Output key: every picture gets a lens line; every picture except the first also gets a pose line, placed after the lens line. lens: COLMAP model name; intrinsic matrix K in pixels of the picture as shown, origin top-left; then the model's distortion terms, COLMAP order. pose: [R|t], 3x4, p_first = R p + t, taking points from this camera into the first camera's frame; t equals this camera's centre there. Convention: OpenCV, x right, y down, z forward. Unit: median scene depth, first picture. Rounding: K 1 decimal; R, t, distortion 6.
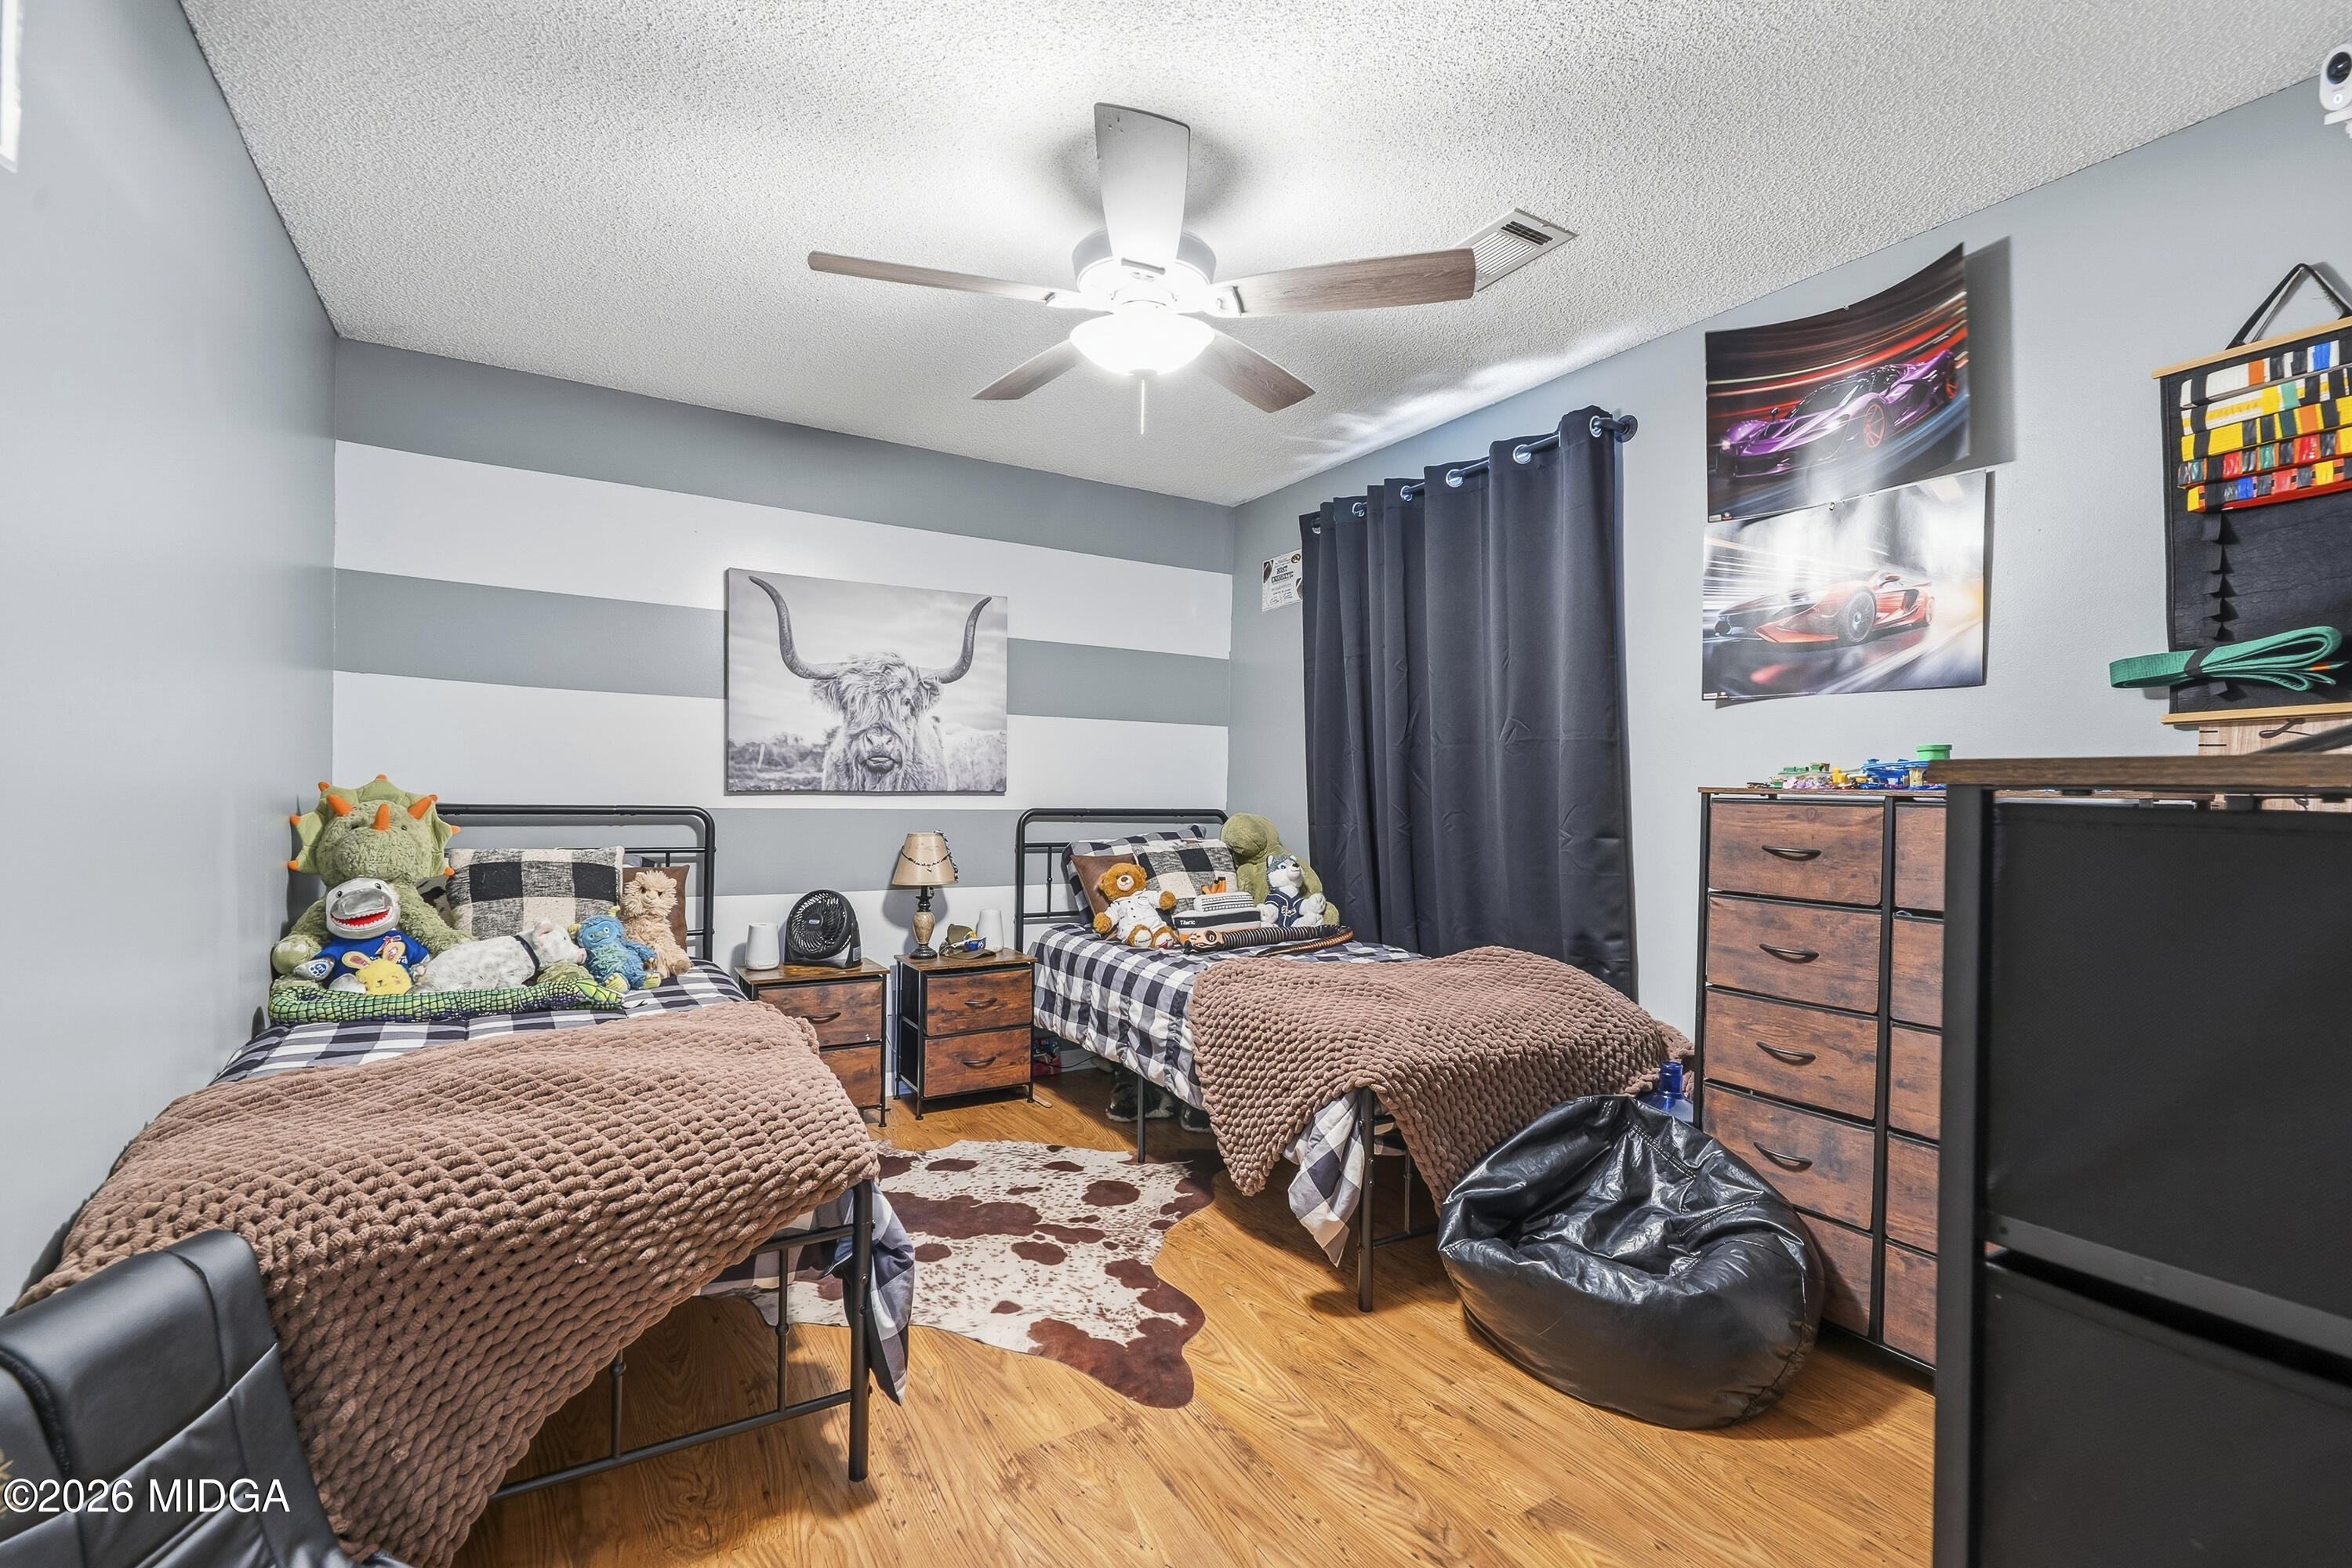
lens RADIAL K [[975.4, 0, 1168.2], [0, 975.4, 790.9], [0, 0, 1]] dist [-0.003224, -0.000247]
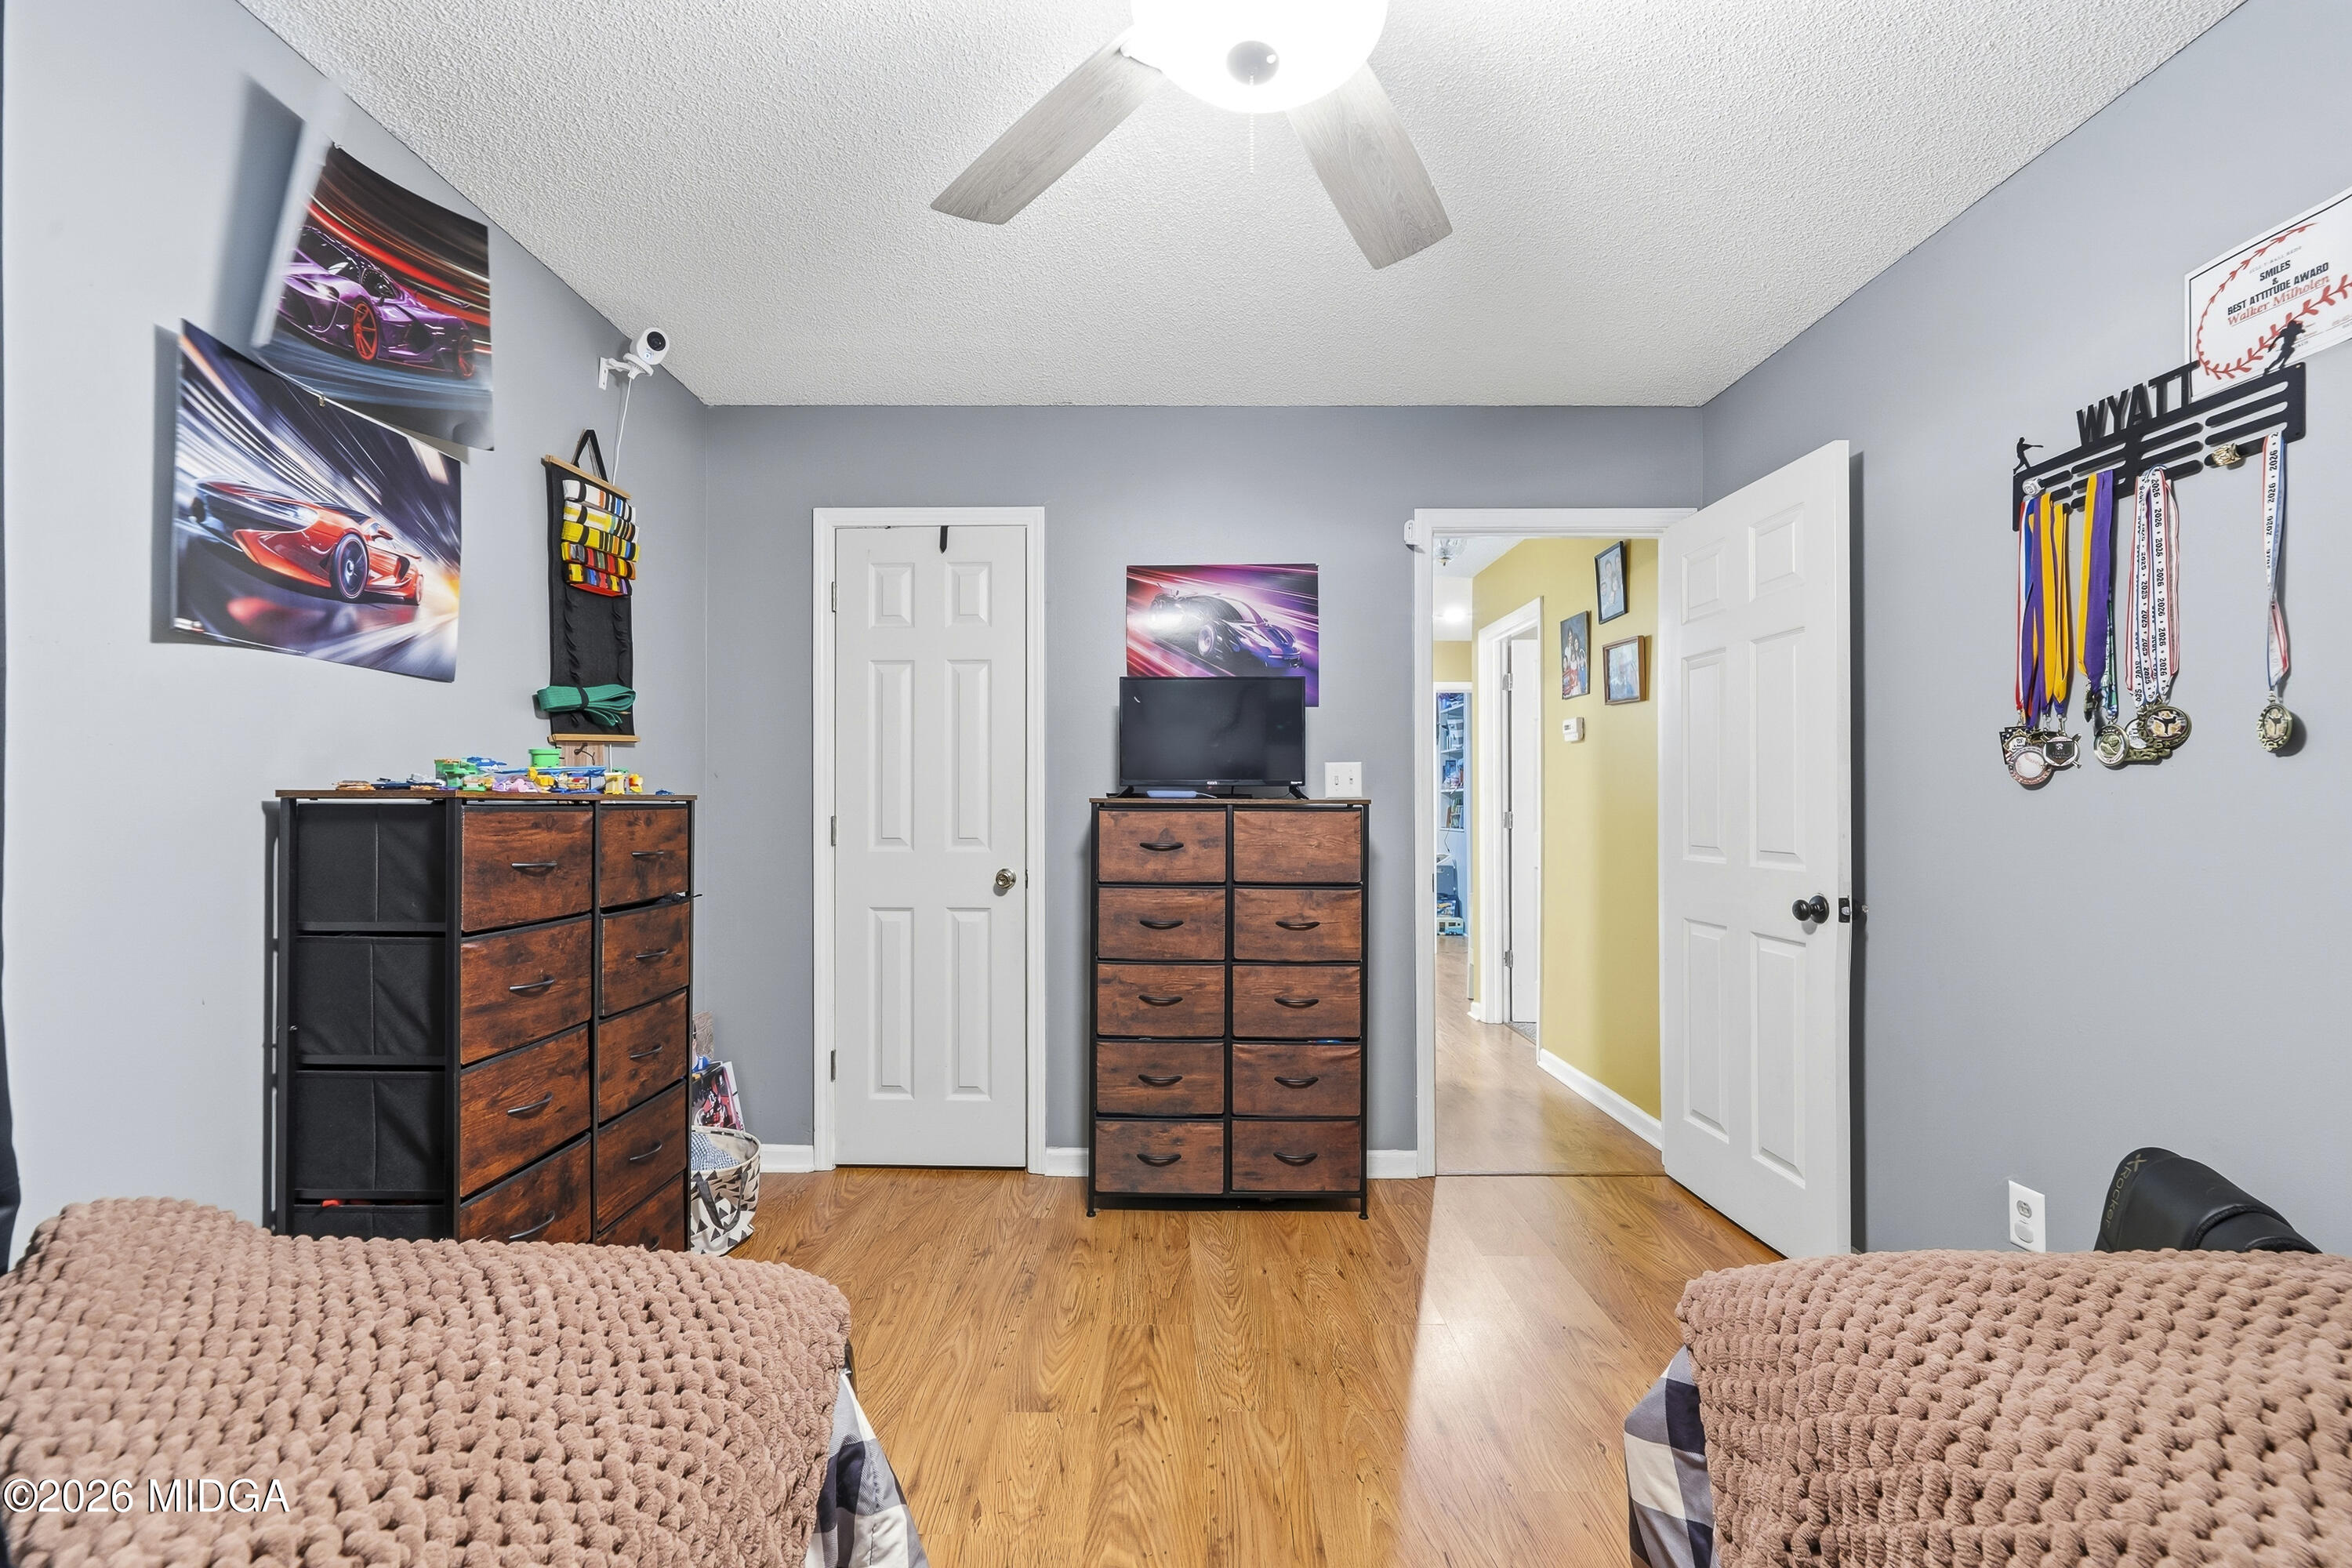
lens RADIAL K [[975.4, 0, 1168.2], [0, 975.4, 790.9], [0, 0, 1]] dist [-0.003224, -0.000247]
pose [[-0.851715, -0.012454, 0.523857, -0.263612], [-0.017941, 0.999824, -0.005401, -0.008623], [-0.523698, -0.013998, -0.851789, 1.384581]]
